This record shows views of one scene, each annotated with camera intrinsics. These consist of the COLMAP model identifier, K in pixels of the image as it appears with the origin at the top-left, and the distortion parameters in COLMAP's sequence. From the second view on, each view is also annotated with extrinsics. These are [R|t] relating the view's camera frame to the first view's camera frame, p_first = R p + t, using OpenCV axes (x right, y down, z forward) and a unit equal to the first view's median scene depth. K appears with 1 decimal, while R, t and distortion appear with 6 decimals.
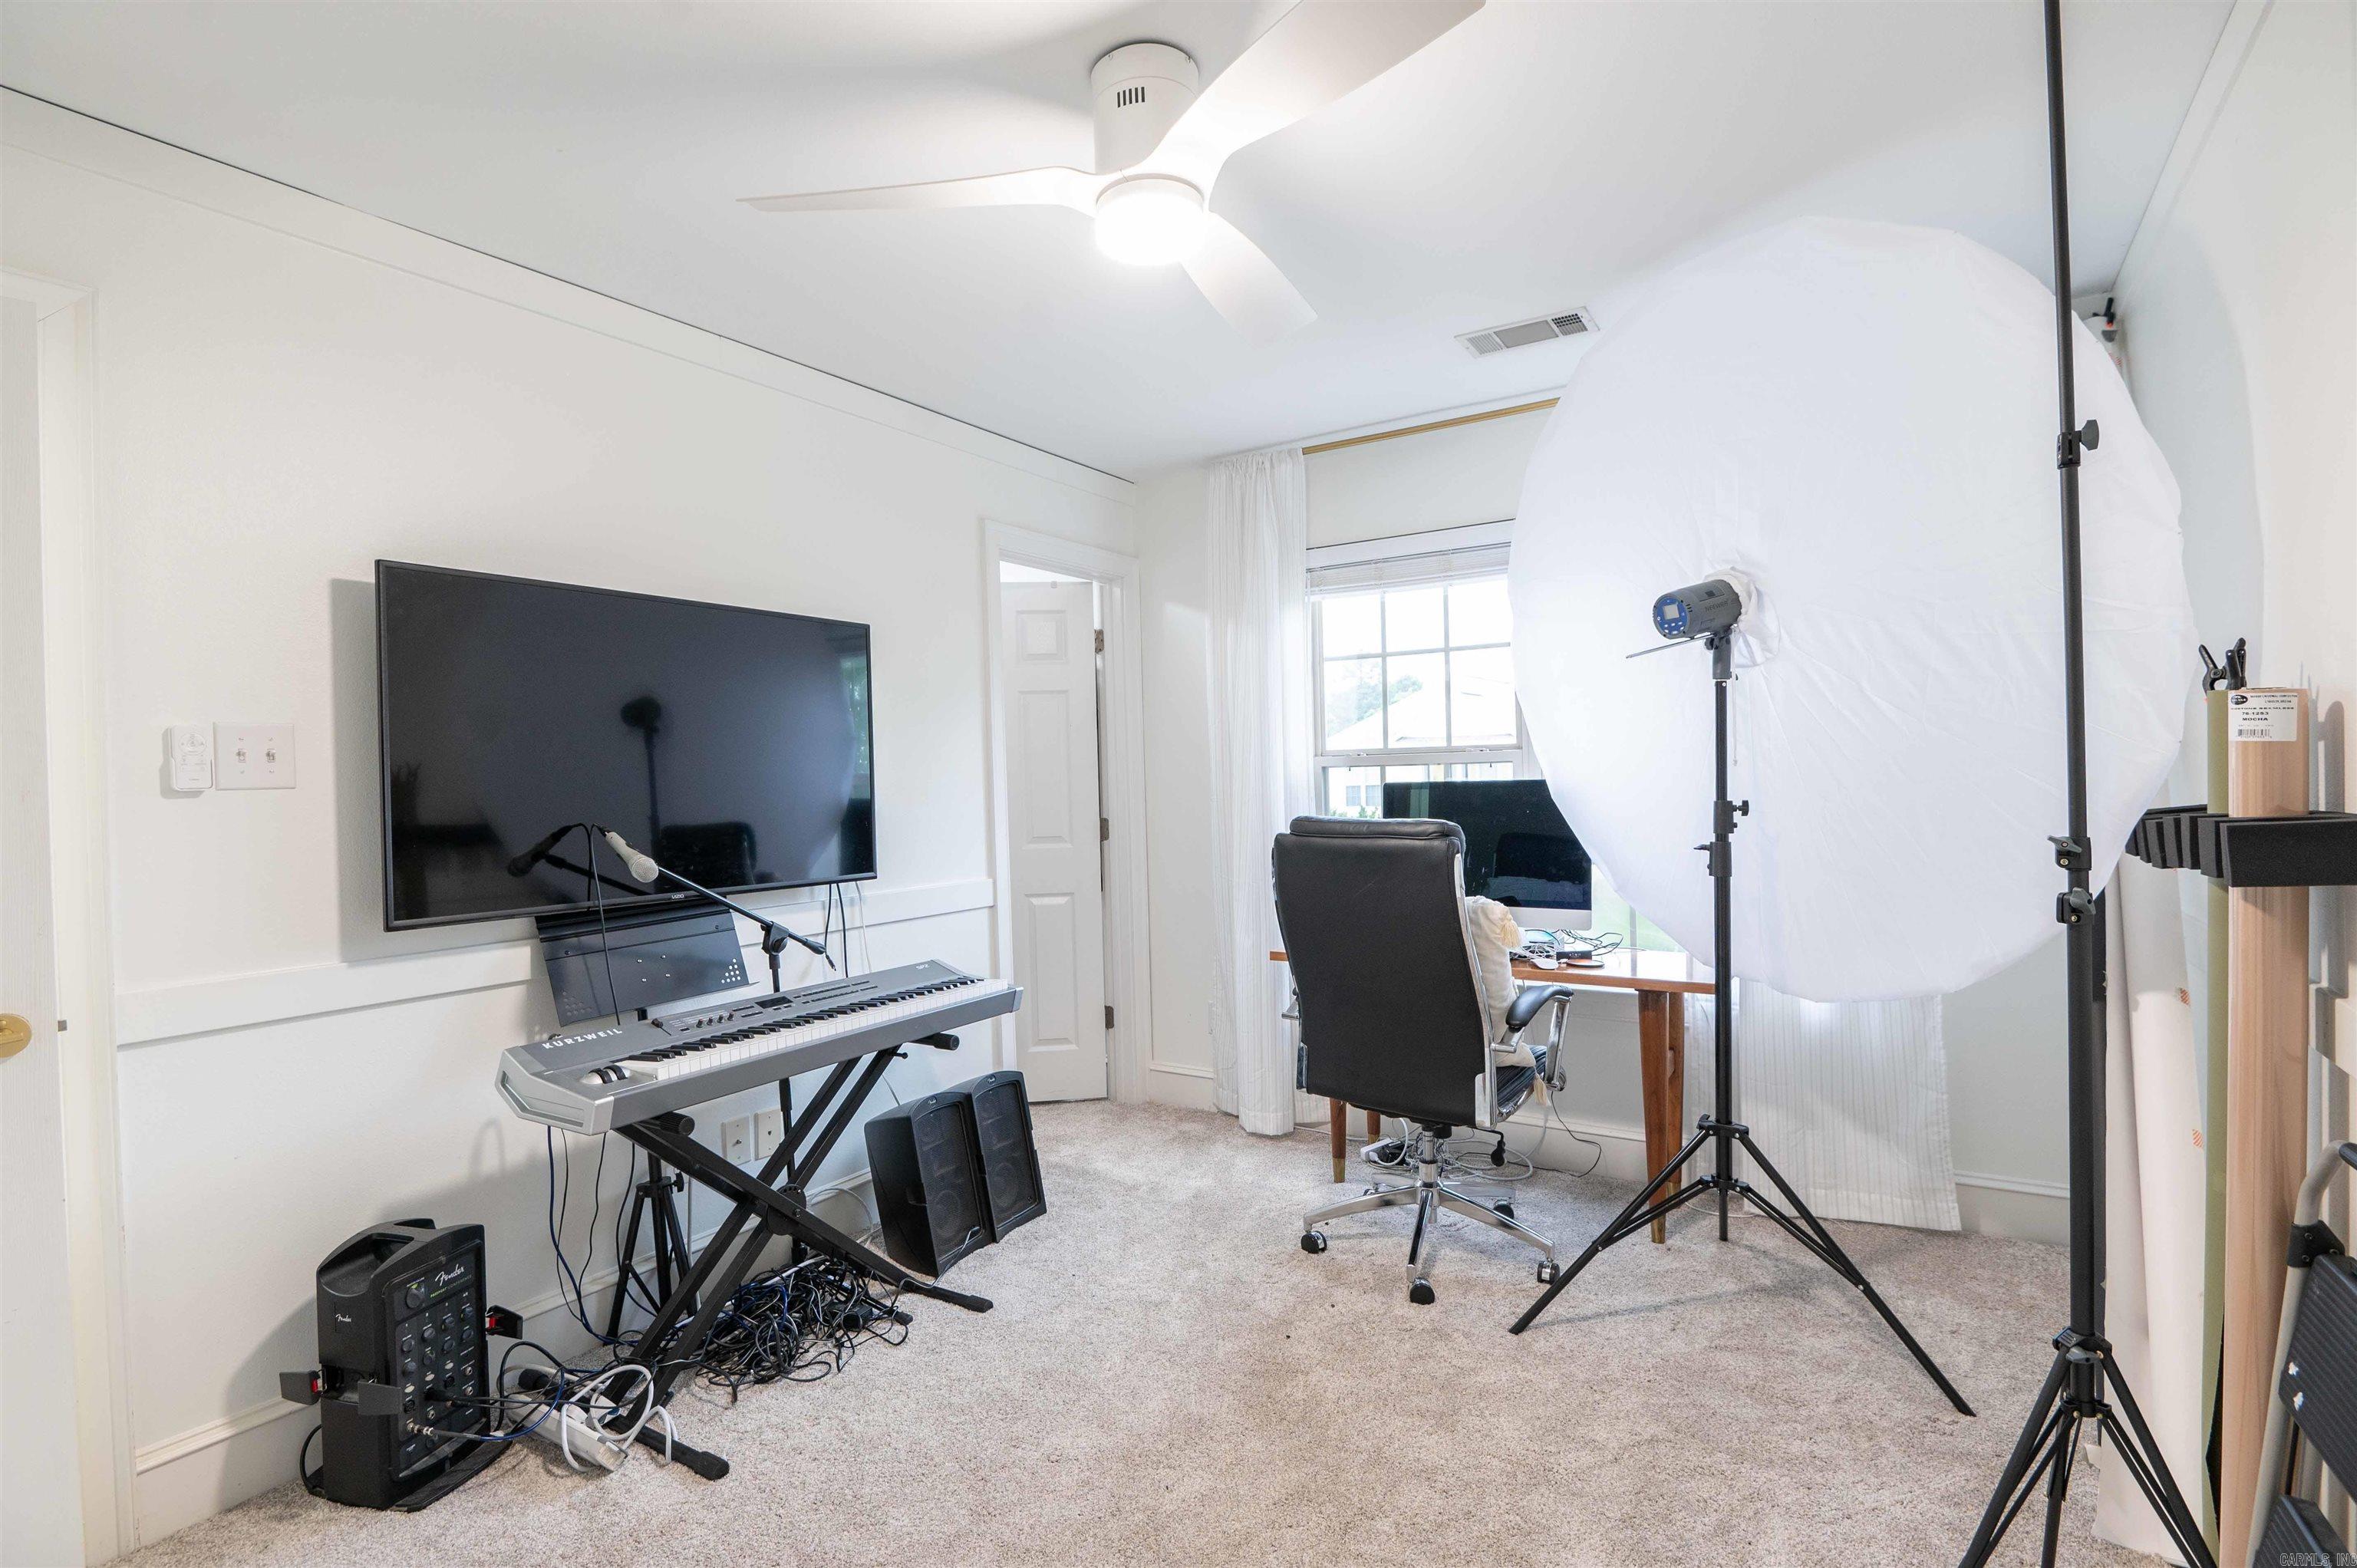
lens RADIAL K [[1089.0, 0, 1179.9], [0, 1089.0, 782.8], [0, 0, 1]] dist [-0.028250, -0.002522]
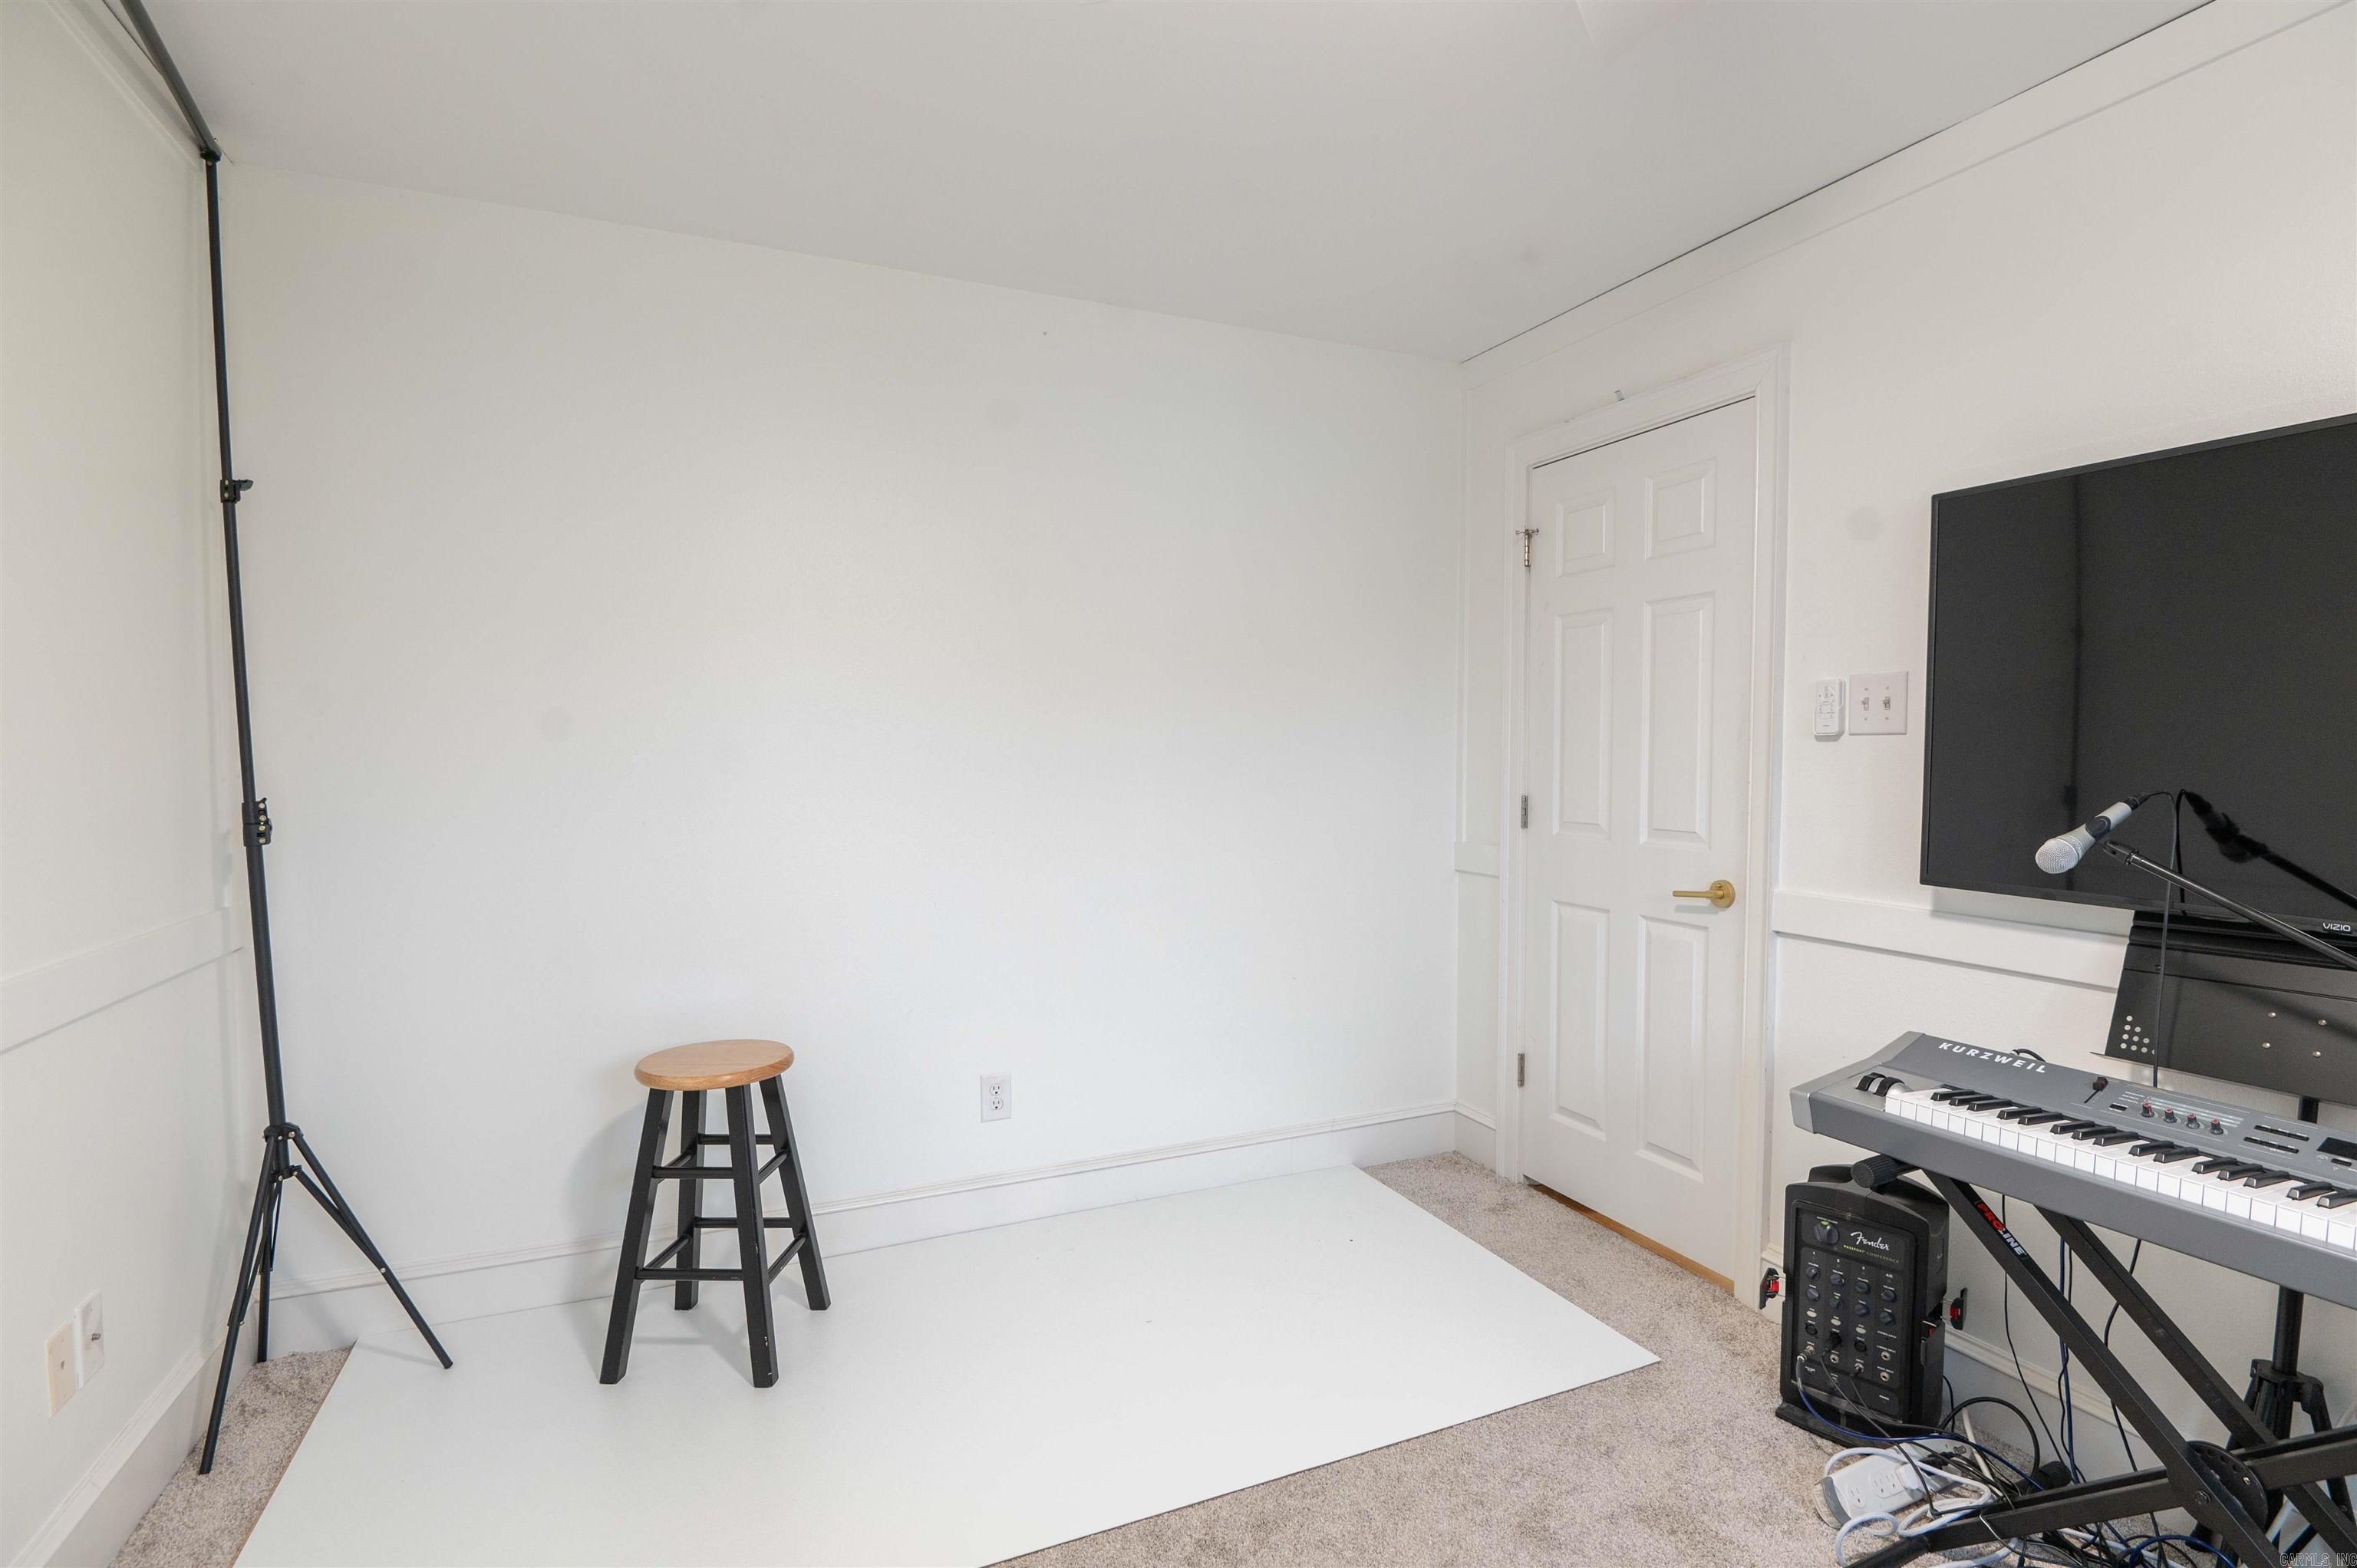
lens RADIAL K [[1089.0, 0, 1179.3], [0, 1089.0, 779.4], [0, 0, 1]] dist [-0.028250, -0.002522]
pose [[-0.538320, 0.034940, -0.842016, 0.443085], [-0.014227, 0.998621, 0.050533, 0.006660], [0.842620, 0.039182, -0.537081, 0.976142]]
